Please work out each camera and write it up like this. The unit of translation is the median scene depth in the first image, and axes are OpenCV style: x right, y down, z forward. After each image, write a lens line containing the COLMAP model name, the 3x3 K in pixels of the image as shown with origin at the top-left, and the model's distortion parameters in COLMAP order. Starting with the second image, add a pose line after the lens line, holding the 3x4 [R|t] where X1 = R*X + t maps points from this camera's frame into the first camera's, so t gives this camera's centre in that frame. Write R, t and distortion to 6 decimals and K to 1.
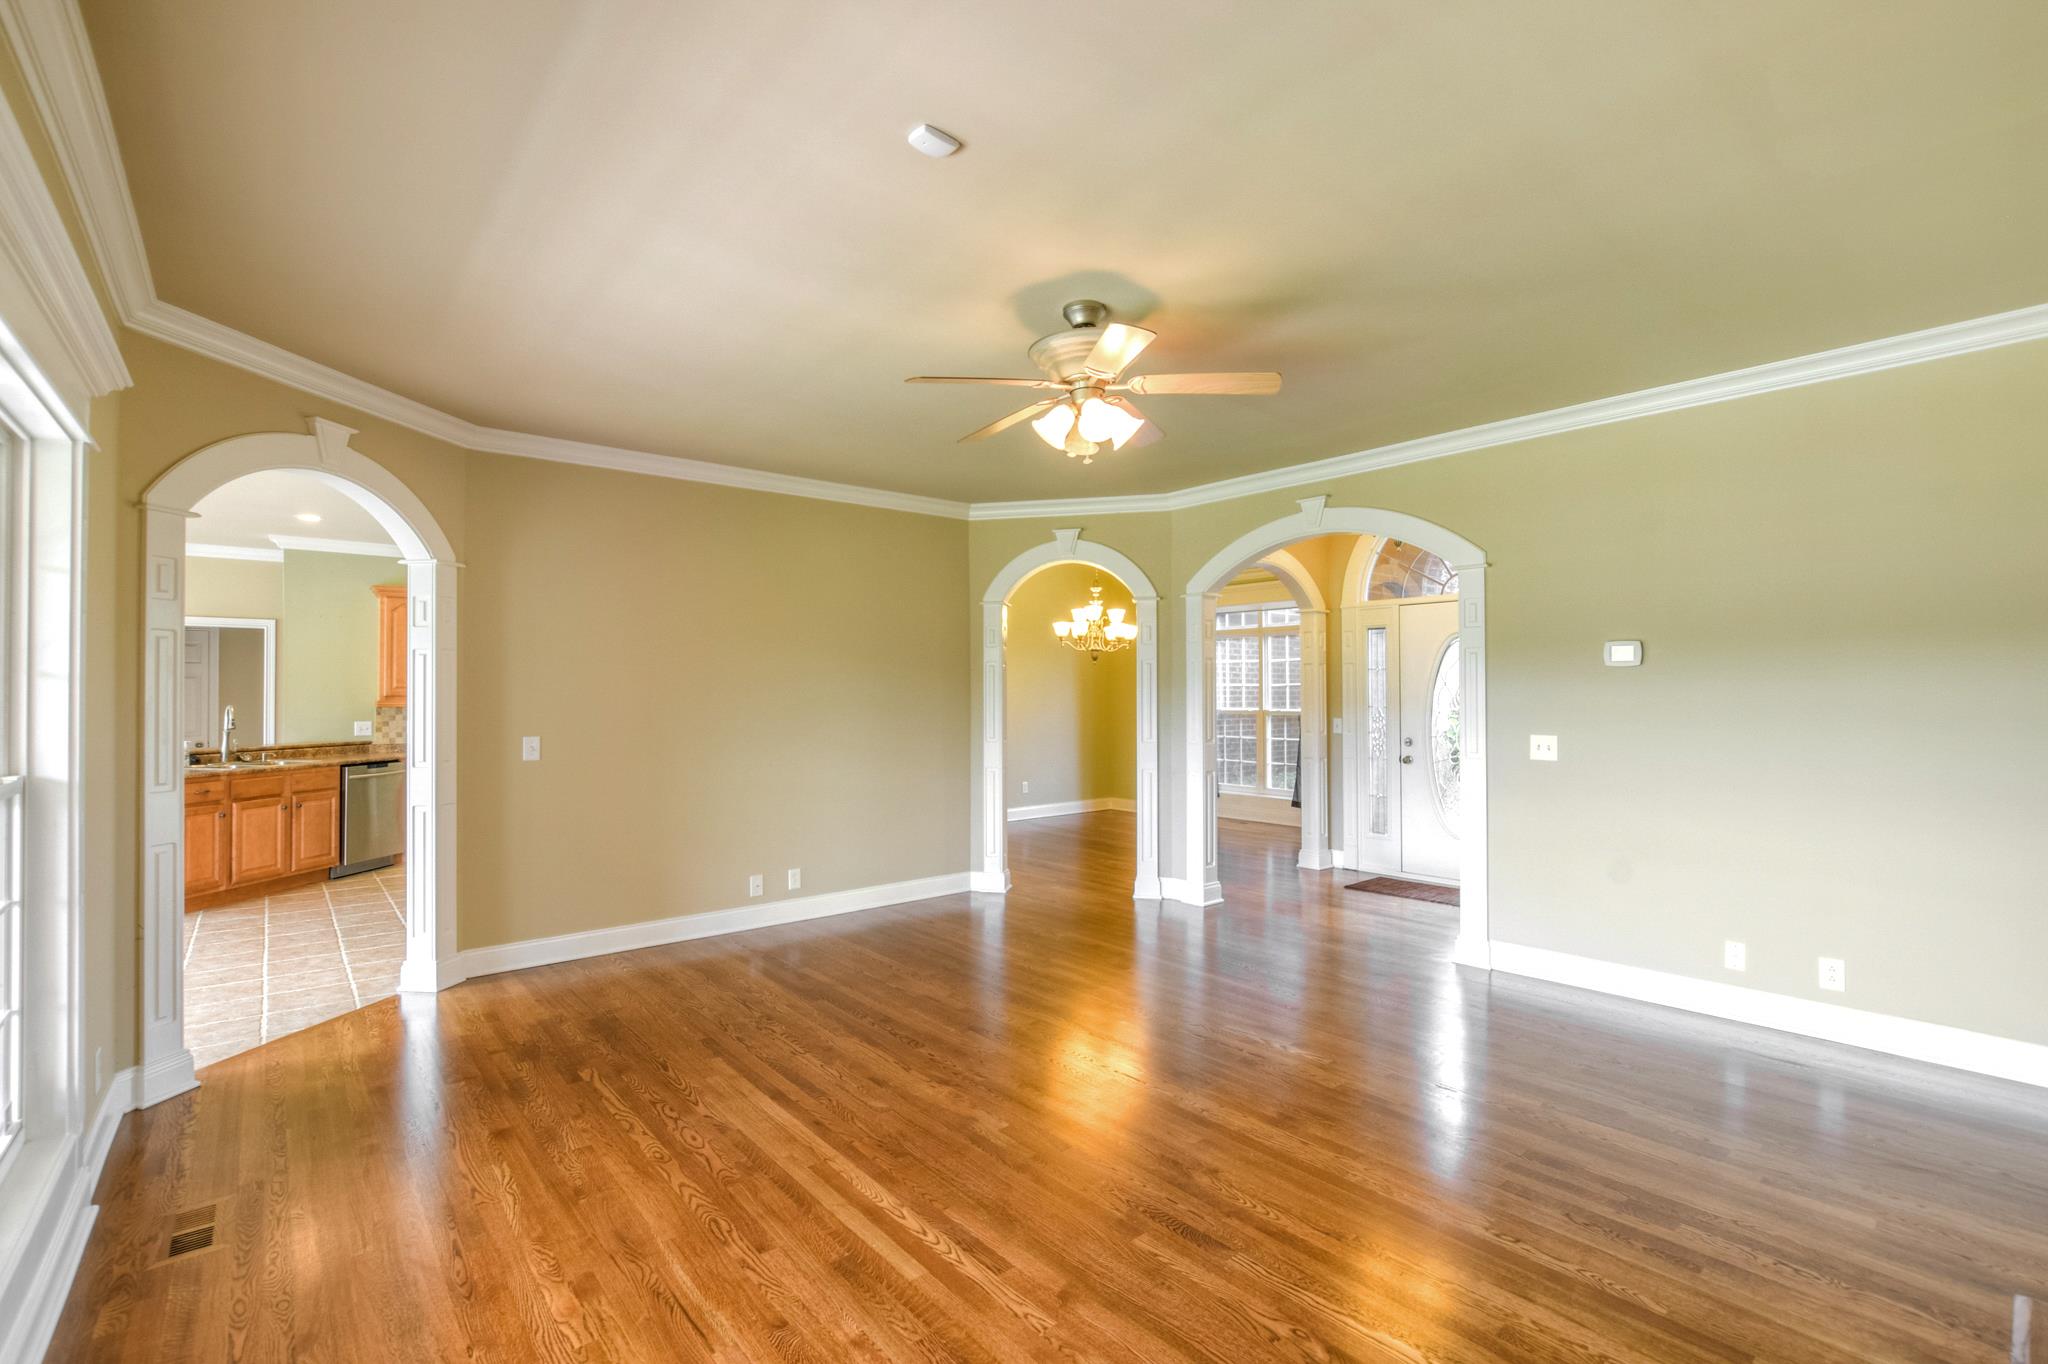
lens RADIAL K [[886.7, 0, 1026.0], [0, 886.7, 690.8], [0, 0, 1]] dist [-0.001324, -0.000033]
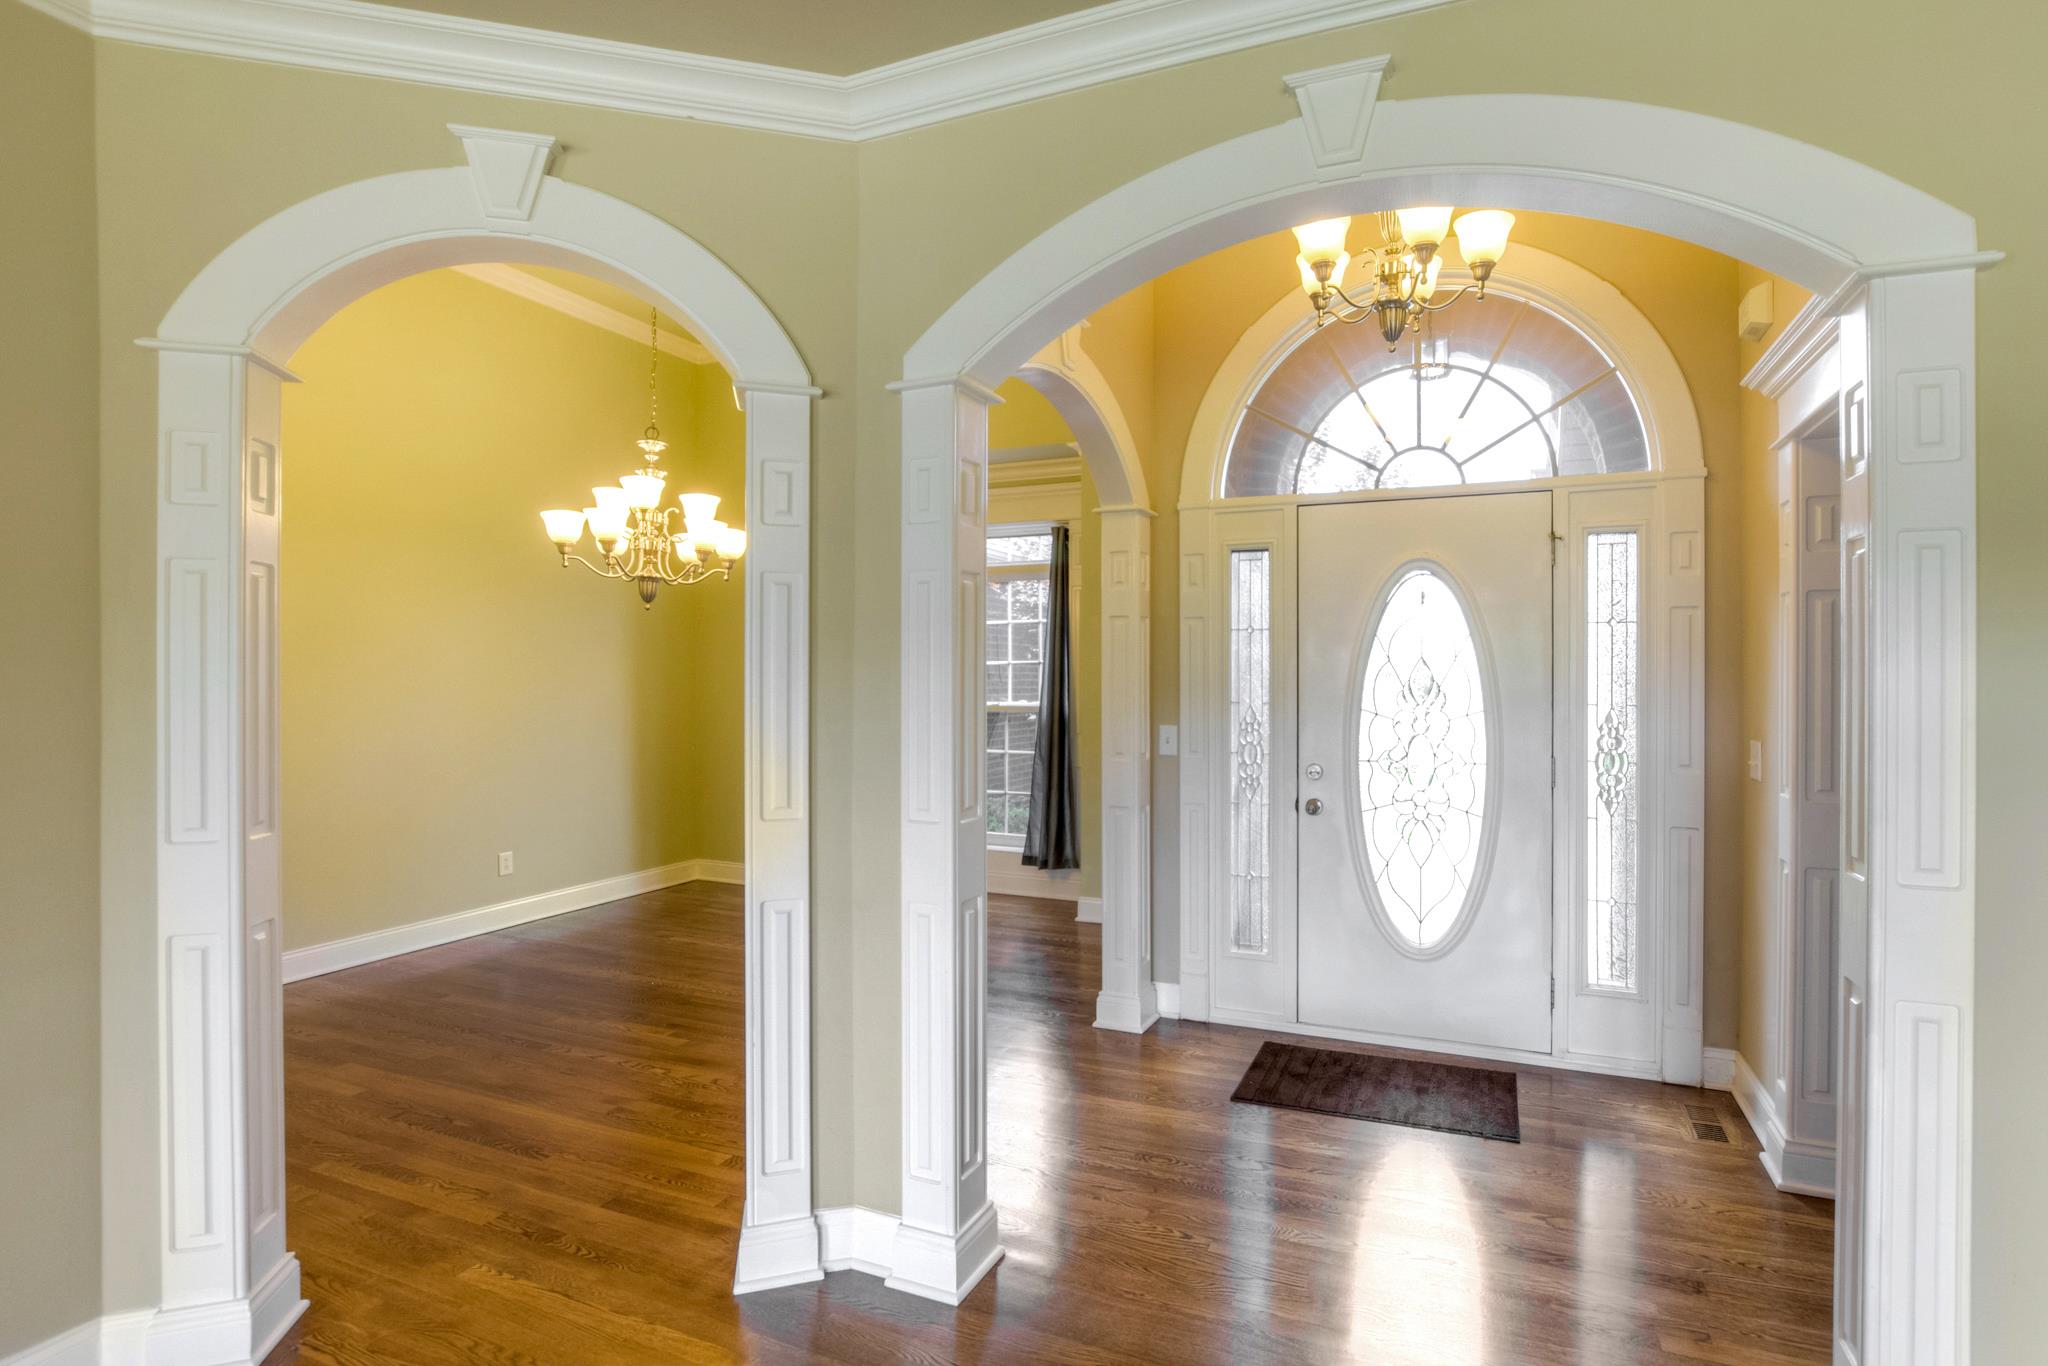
lens RADIAL K [[697.7, 0, 1034.0], [0, 697.7, 684.3], [0, 0, 1]] dist [-0.010887, 0.000179]
pose [[0.869923, 0.000841, 0.493188, 0.075212], [-0.007410, 0.999908, 0.011365, 0.002897], [-0.493133, -0.013541, 0.869849, 0.600064]]
